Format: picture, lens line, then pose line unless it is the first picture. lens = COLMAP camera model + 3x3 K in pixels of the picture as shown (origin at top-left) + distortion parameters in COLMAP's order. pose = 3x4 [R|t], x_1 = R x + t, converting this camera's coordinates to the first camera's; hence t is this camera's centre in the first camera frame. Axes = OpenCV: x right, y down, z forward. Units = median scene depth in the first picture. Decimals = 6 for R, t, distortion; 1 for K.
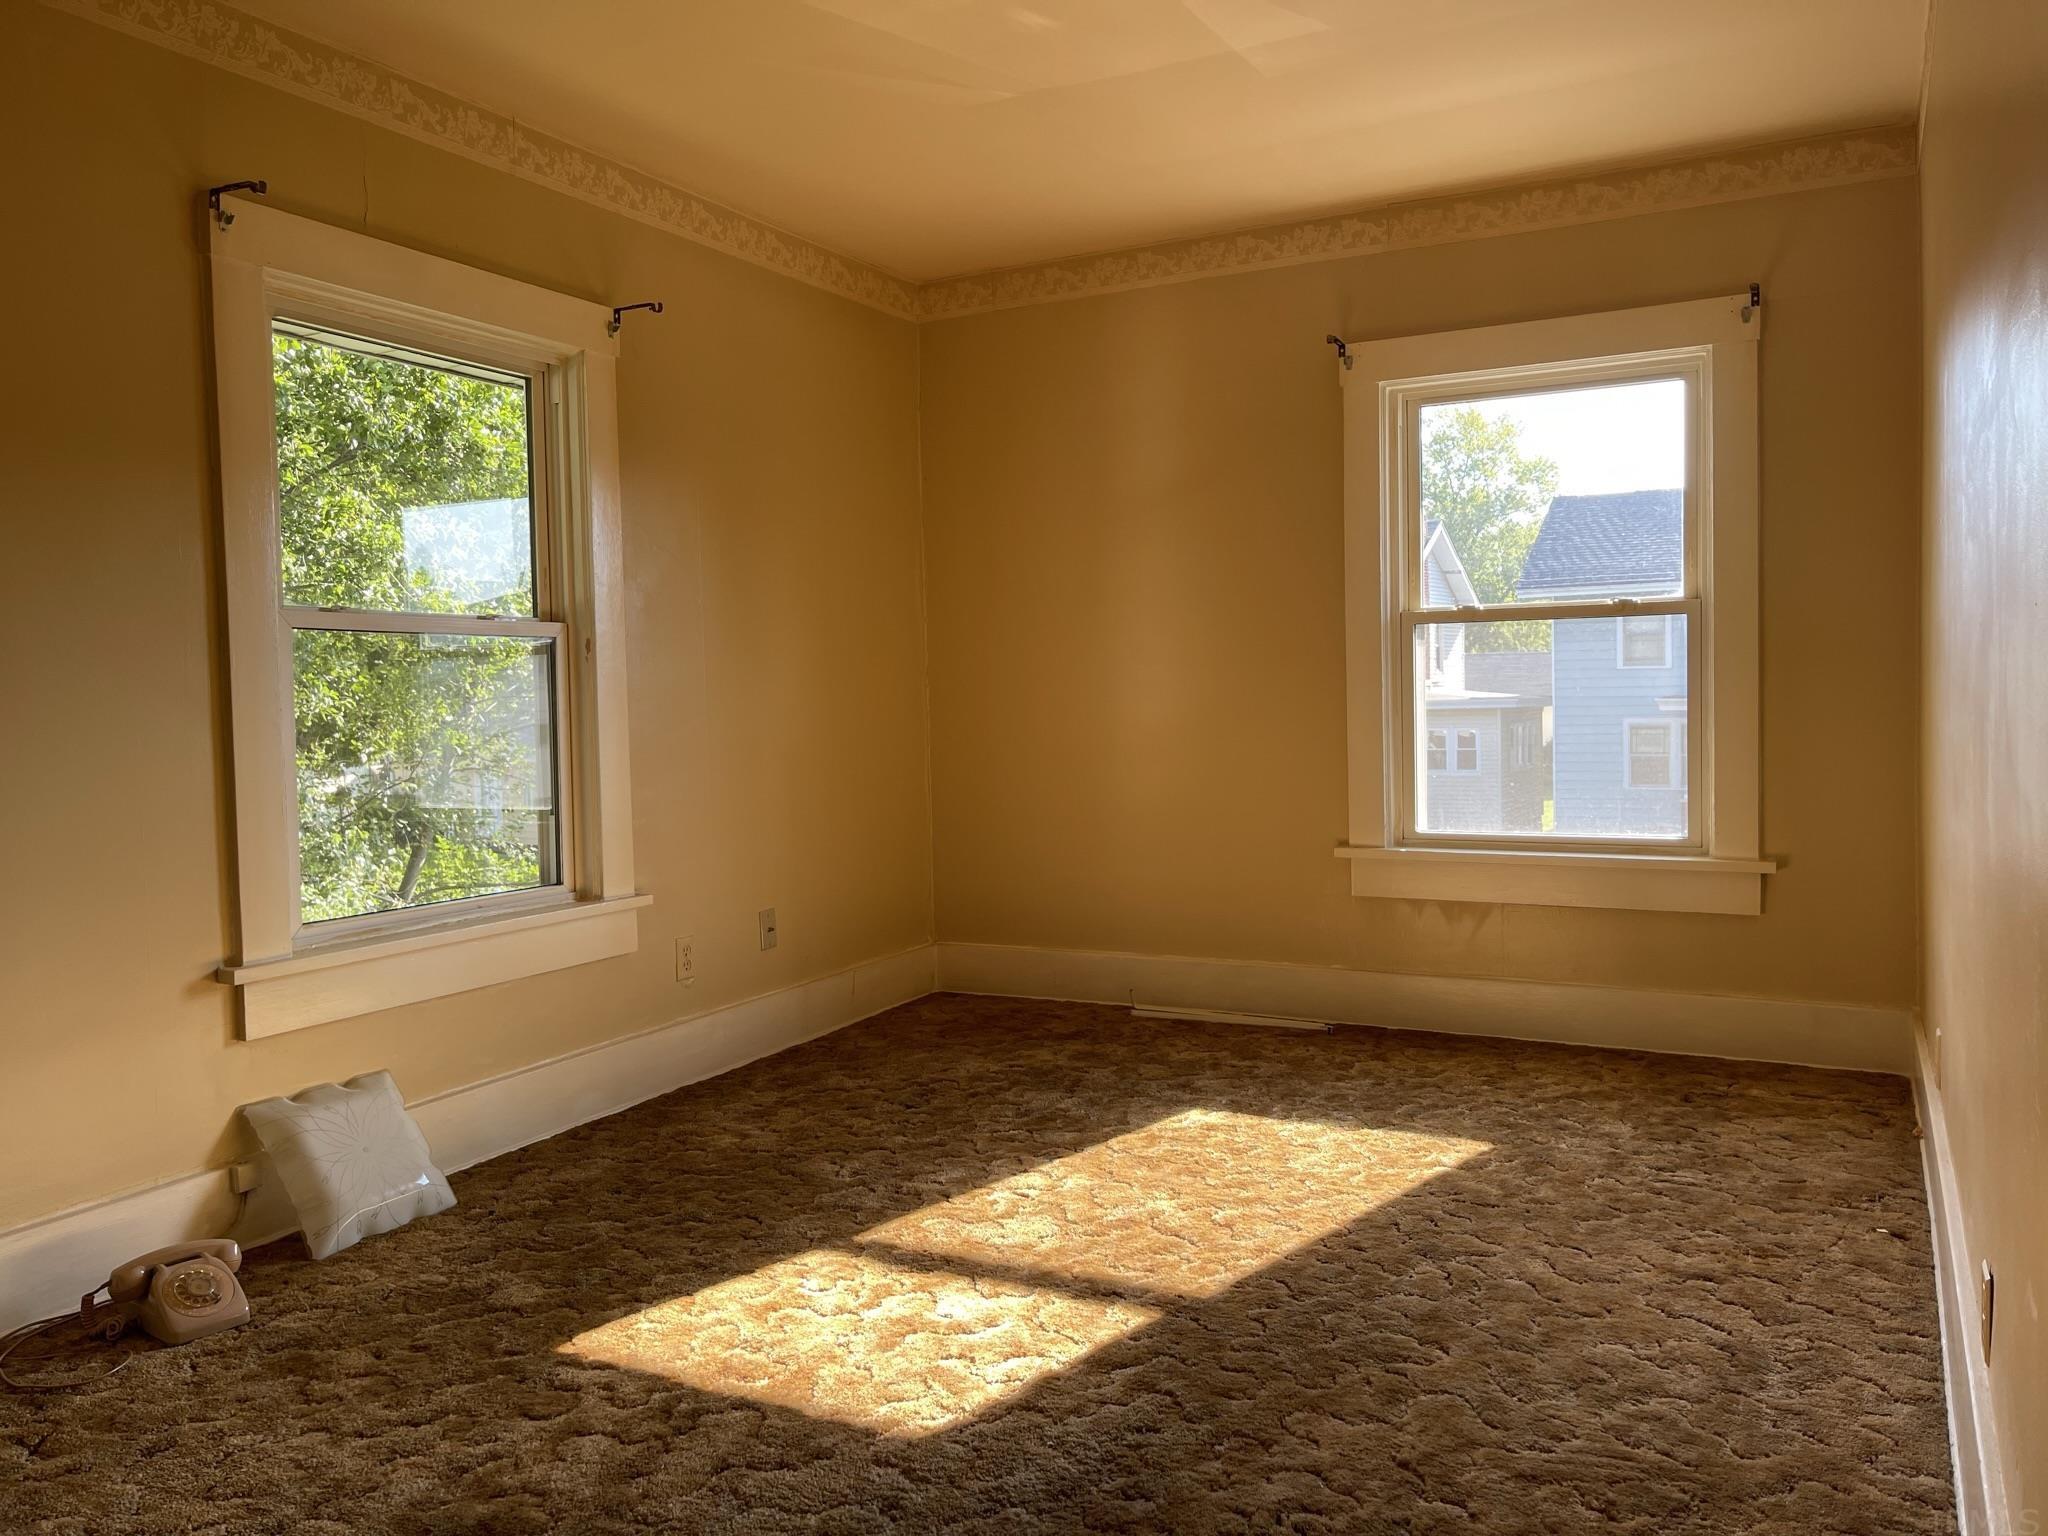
lens RADIAL K [[1559.5, 0, 1017.7], [0, 1559.5, 770.6], [0, 0, 1]] dist [0.072514, -0.094388]
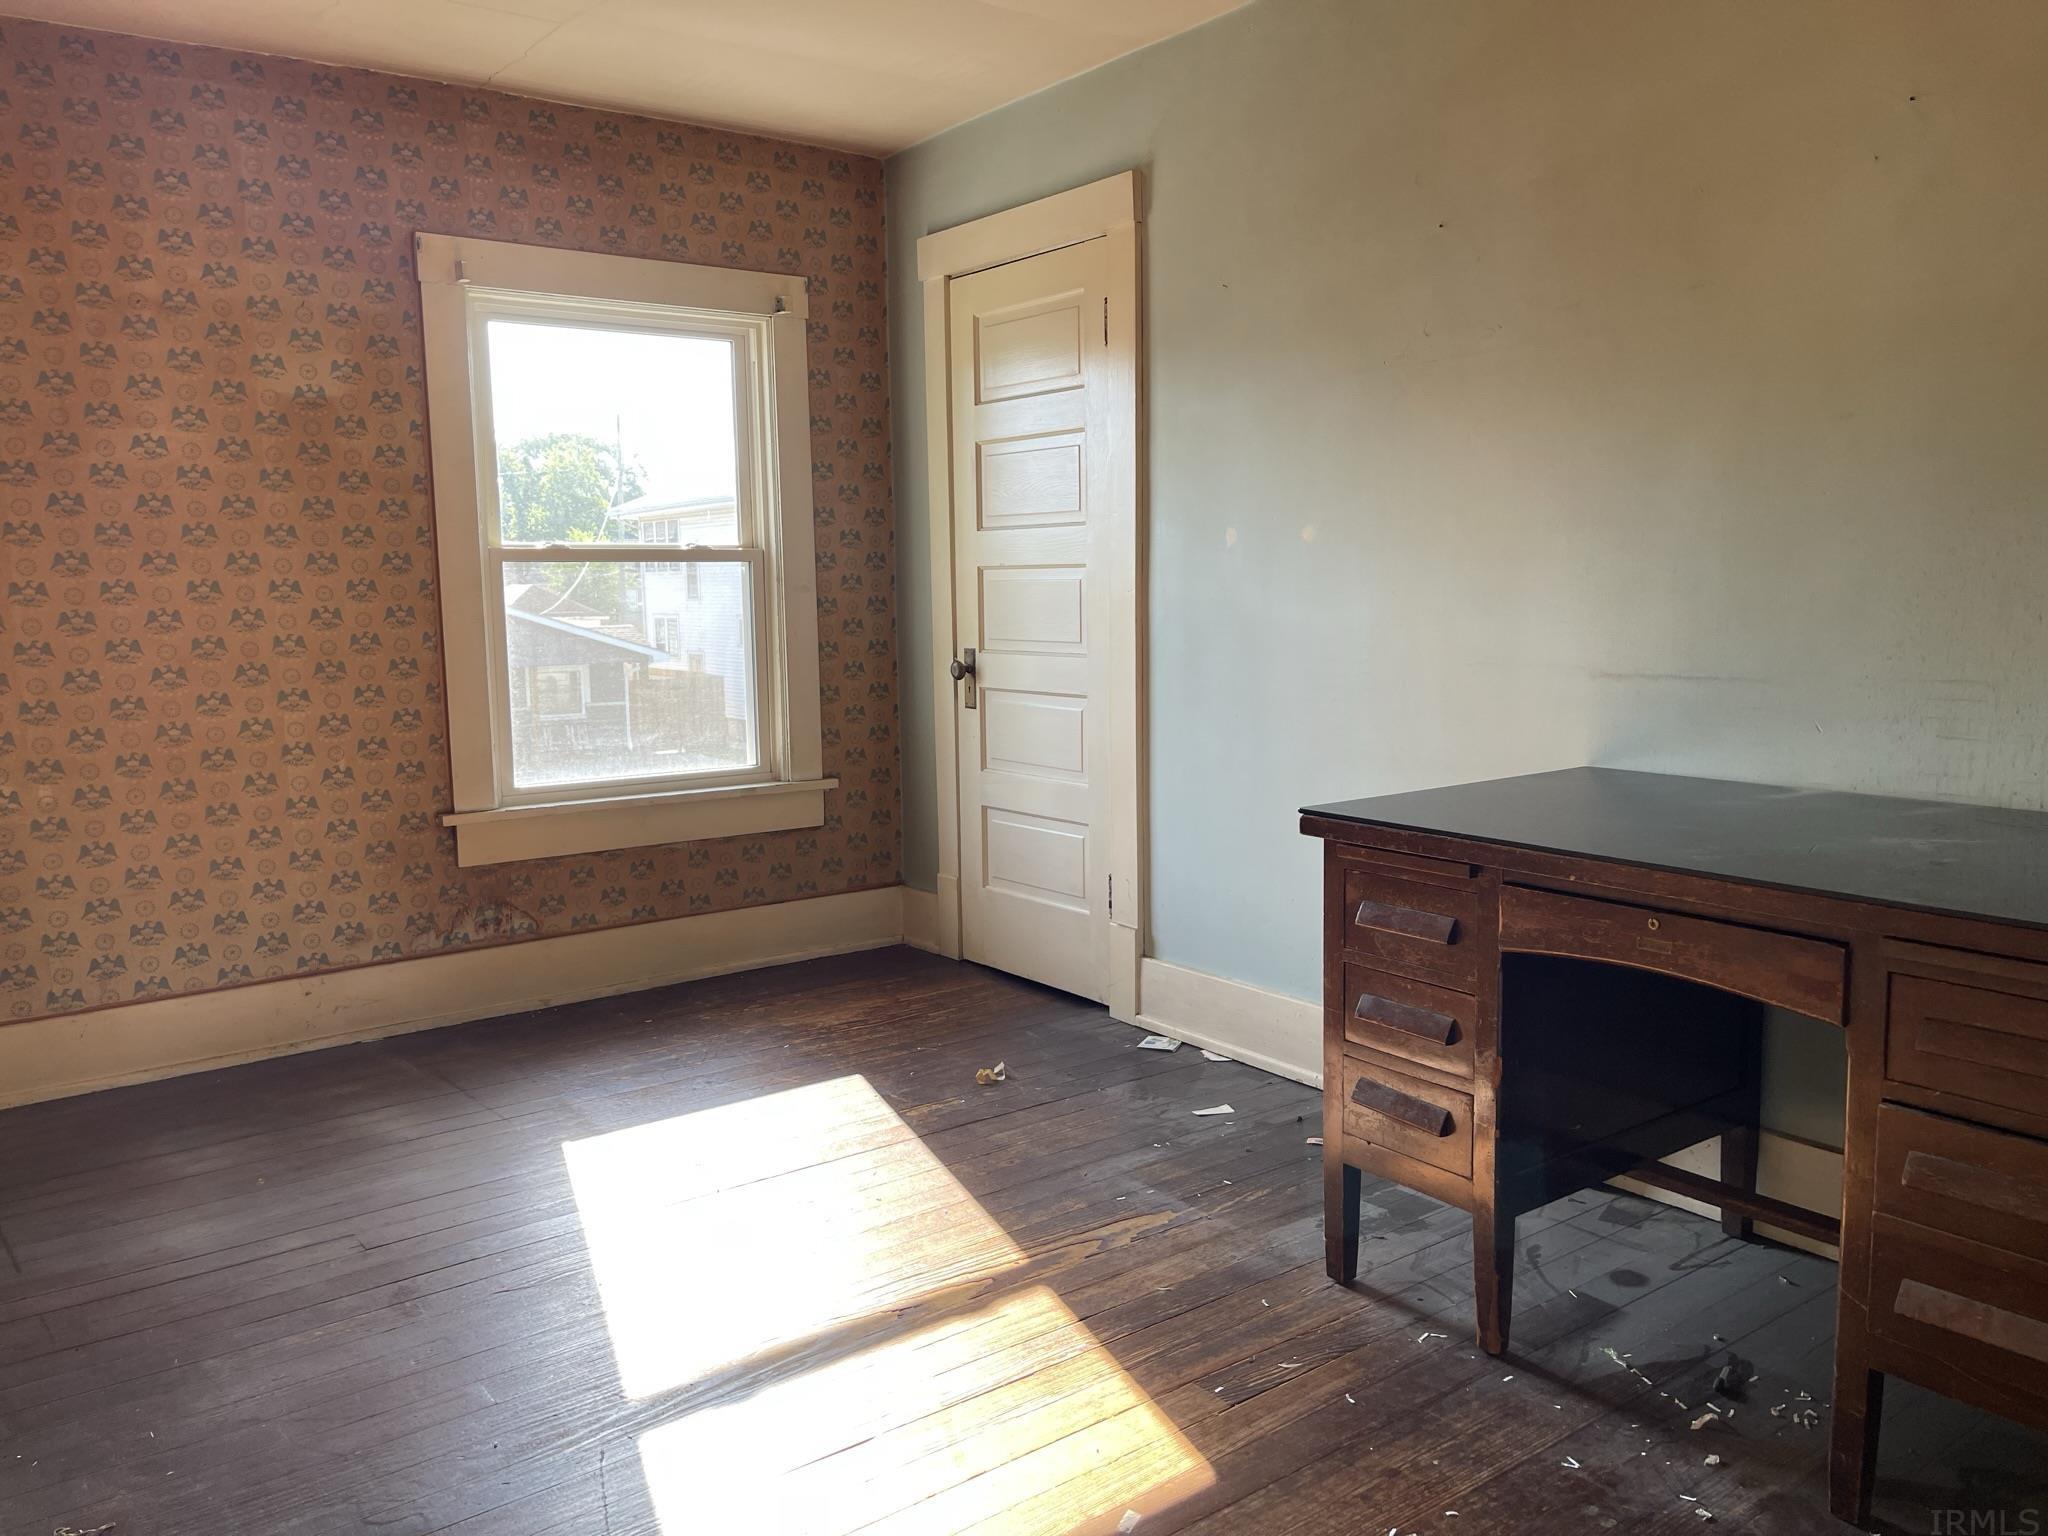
lens RADIAL K [[1559.5, 0, 1017.7], [0, 1559.5, 770.6], [0, 0, 1]] dist [0.072514, -0.094388]
pose [[0.427247, -0.103409, 0.898202, -0.484779], [0.044629, 0.994639, 0.093283, -0.048048], [-0.903033, 0.000231, 0.429571, 0.364529]]
